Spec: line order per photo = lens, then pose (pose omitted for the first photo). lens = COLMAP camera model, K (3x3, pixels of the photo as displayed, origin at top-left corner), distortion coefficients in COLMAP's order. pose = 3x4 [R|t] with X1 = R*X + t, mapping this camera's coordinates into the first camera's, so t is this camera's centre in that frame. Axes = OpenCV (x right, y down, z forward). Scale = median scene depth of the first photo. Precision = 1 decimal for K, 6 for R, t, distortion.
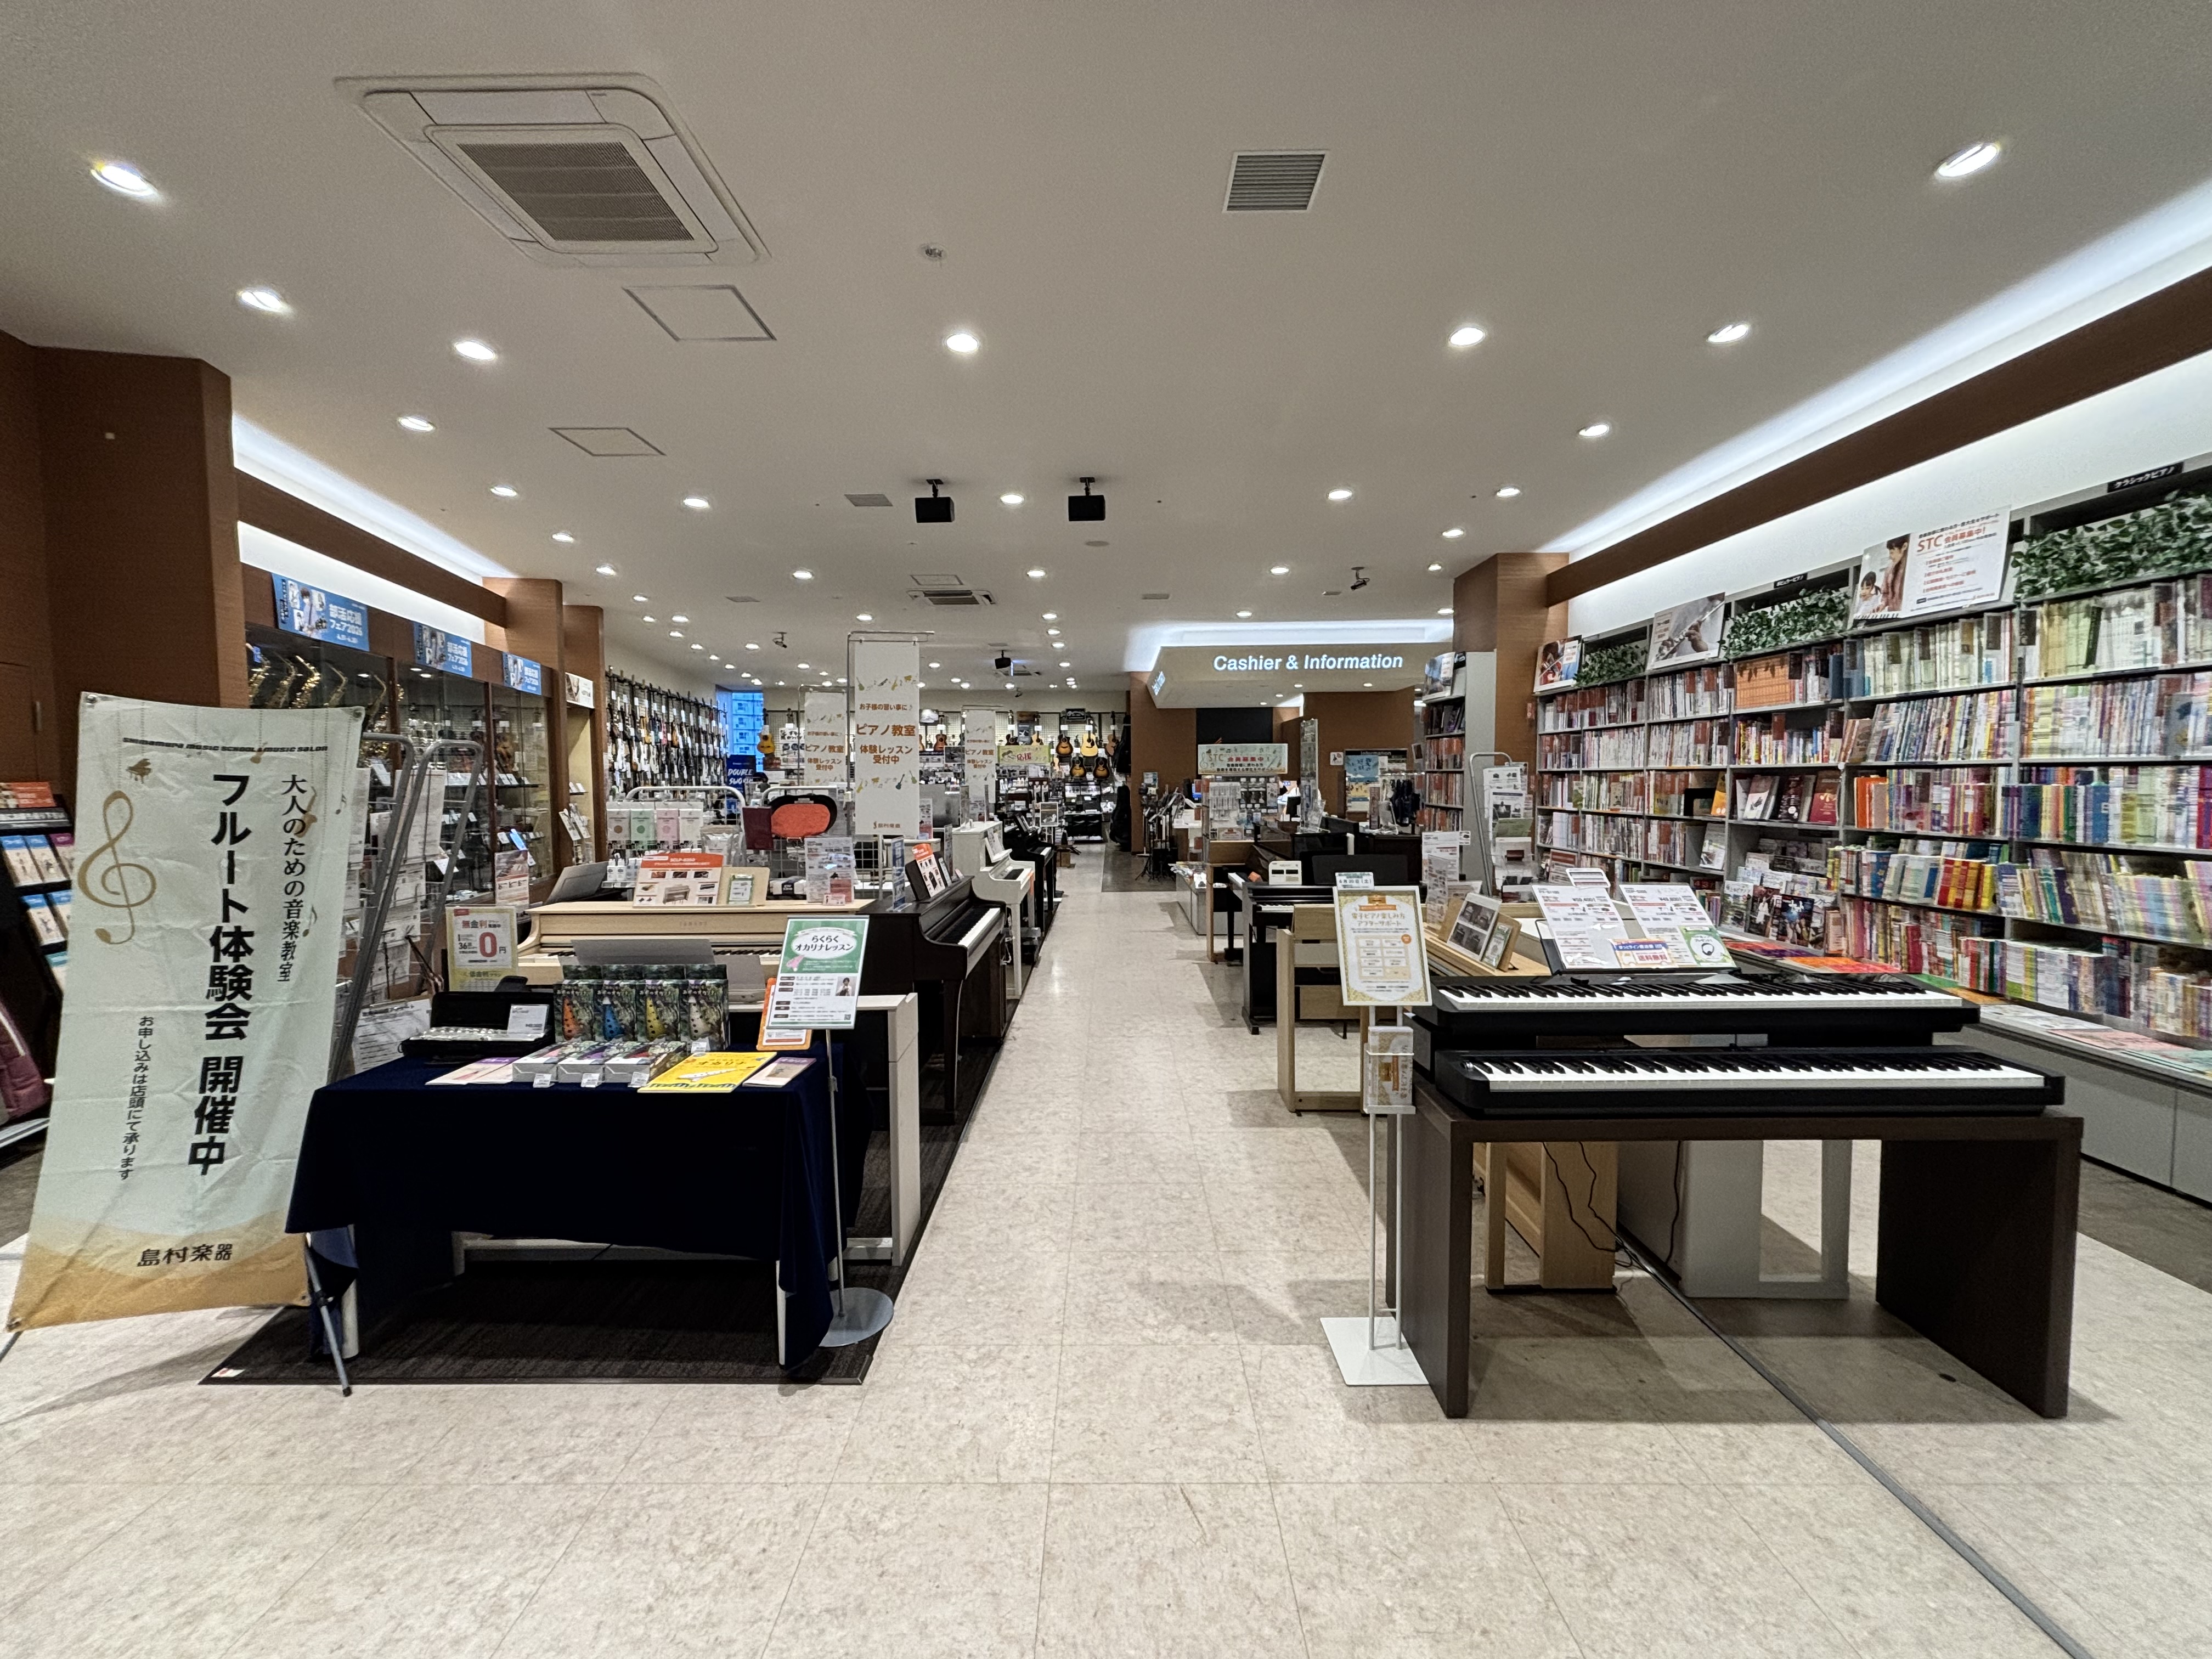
lens RADIAL K [[888.7, 0, 1108.3], [0, 888.7, 820.2], [0, 0, 1]] dist [-0.000562, -0.000031]
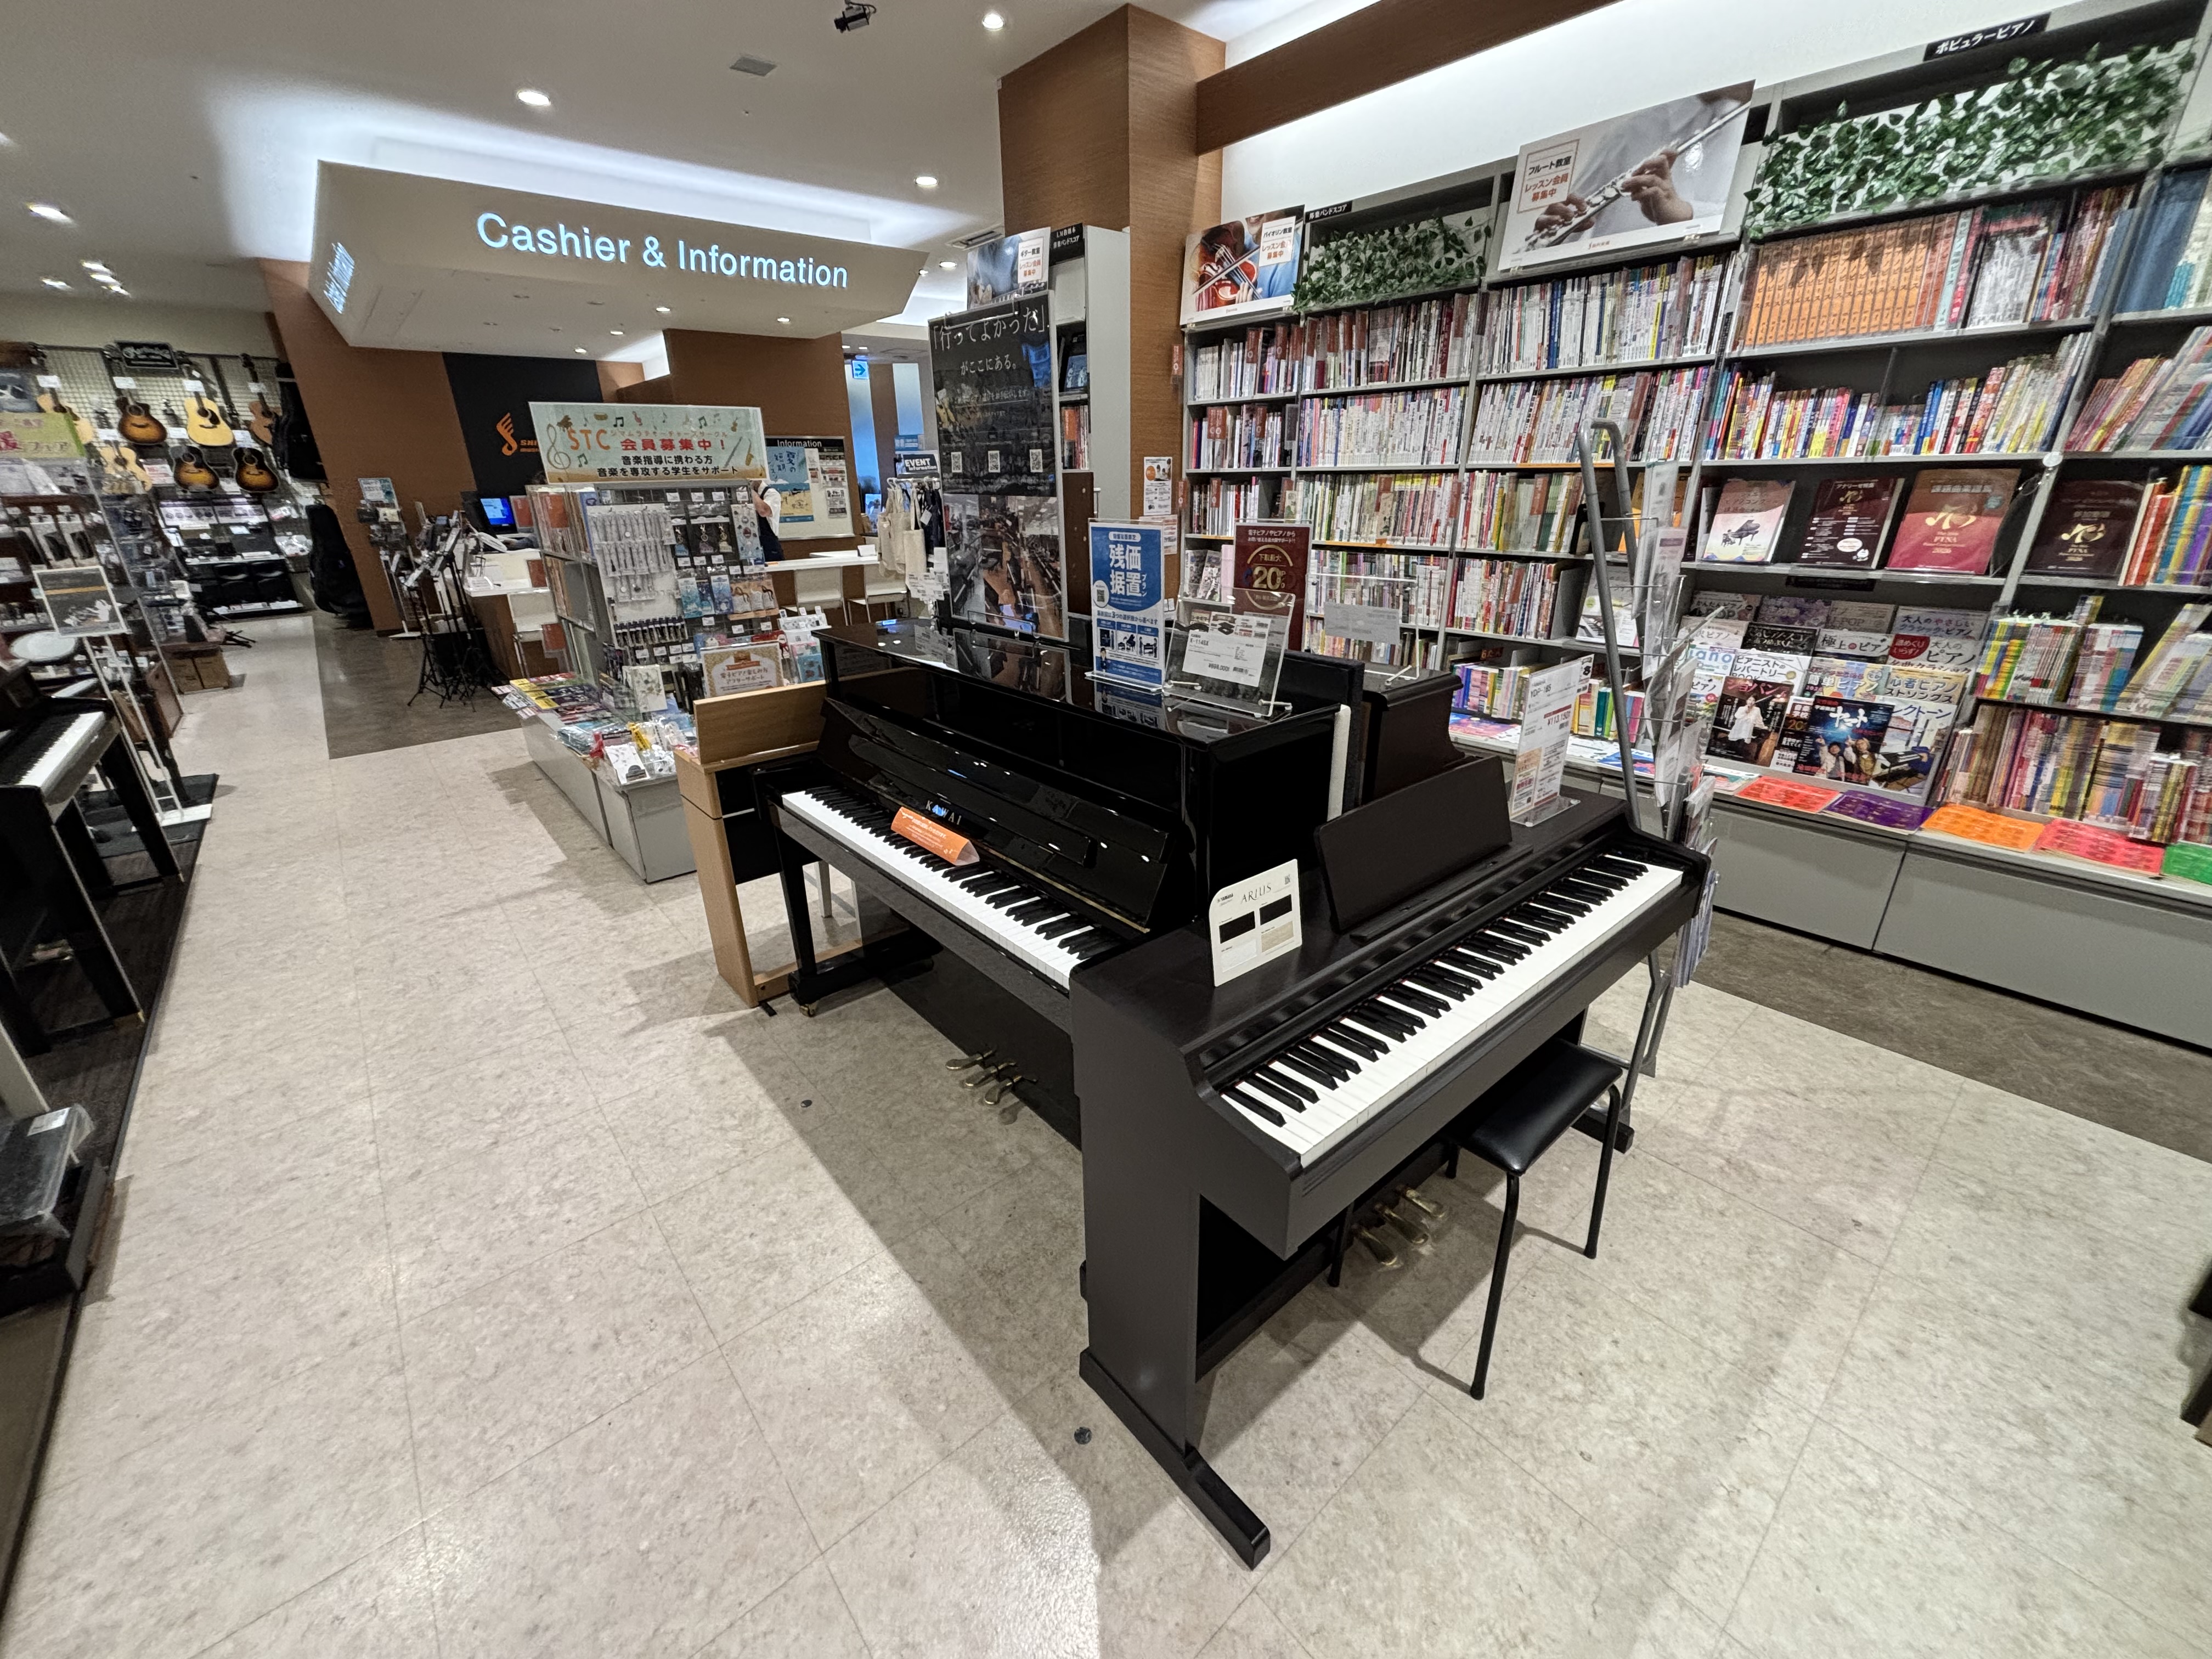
lens RADIAL K [[888.7, 0, 1108.3], [0, 888.7, 820.2], [0, 0, 1]] dist [-0.000562, -0.000031]
pose [[0.758192, -0.240350, 0.606116, 0.020481], [0.039472, 0.944795, 0.325276, -0.034435], [-0.650836, -0.222697, 0.725823, 0.612798]]
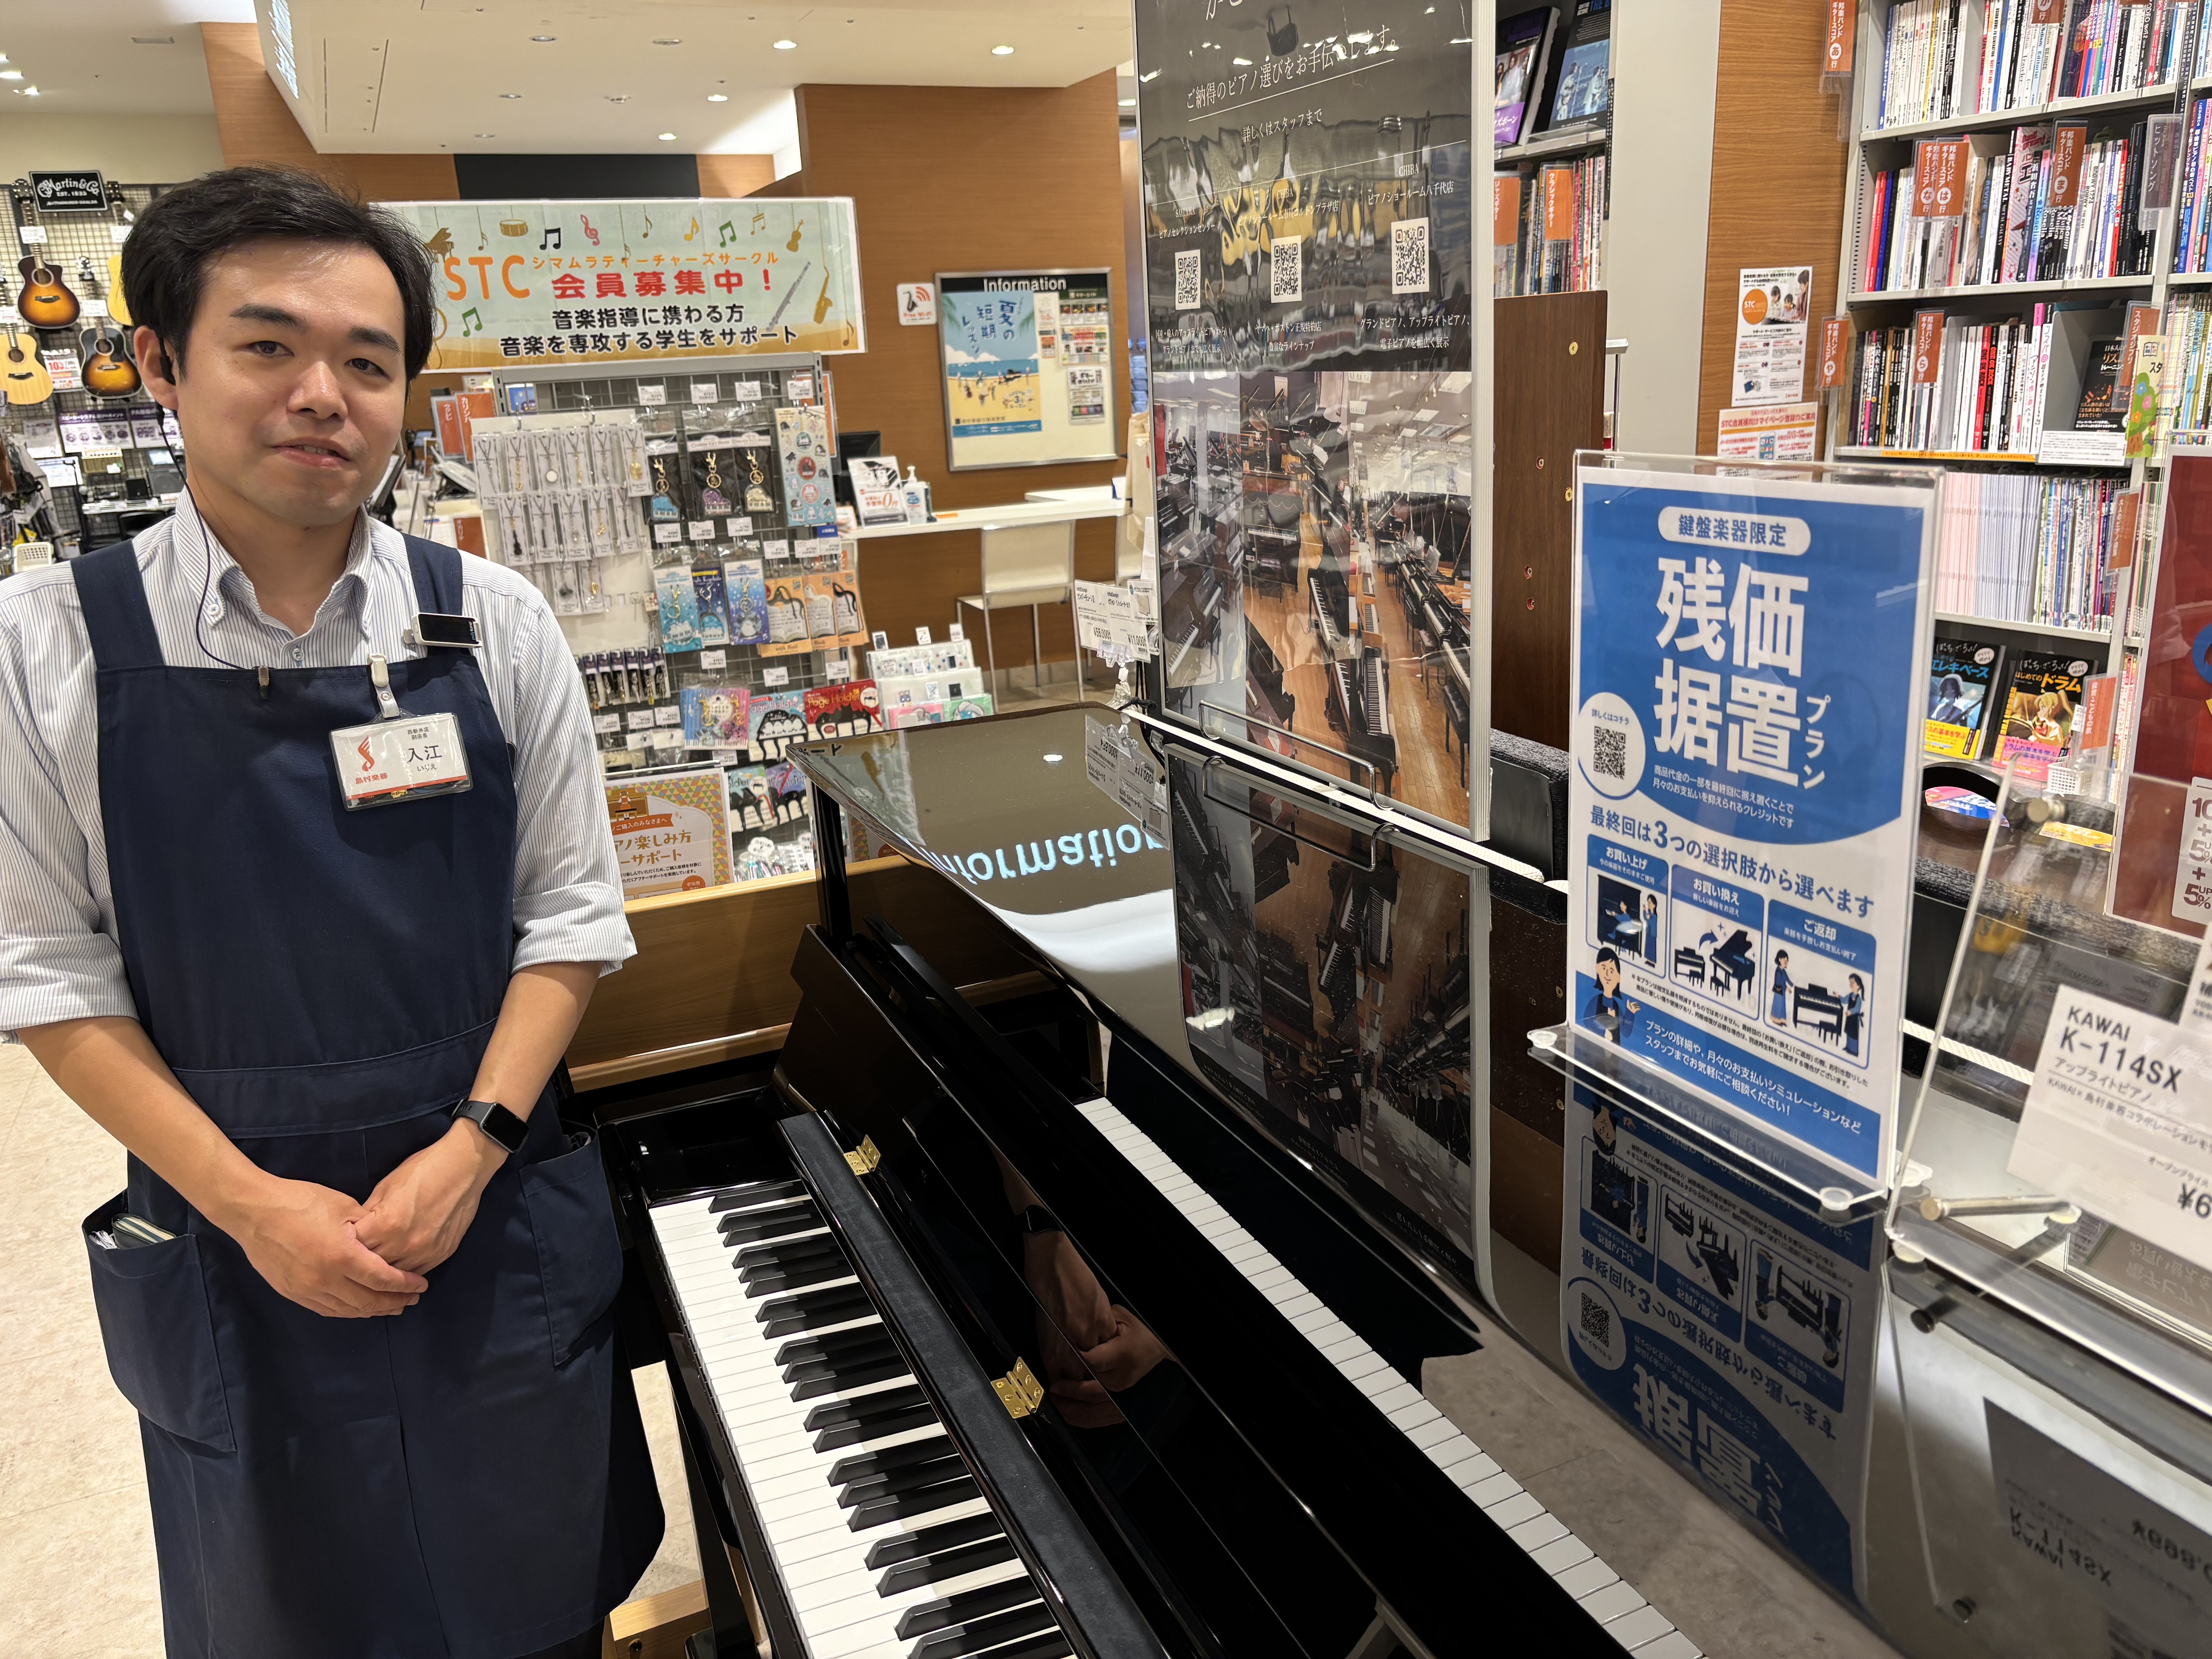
lens RADIAL K [[1687.1, 0, 1106.0], [0, 1687.1, 829.5], [0, 0, 1]] dist [0.065202, -0.083370]
pose [[0.913912, -0.144993, 0.379134, 0.102641], [0.059867, 0.971960, 0.227398, -0.036836], [-0.401474, -0.185124, 0.896966, 0.710613]]
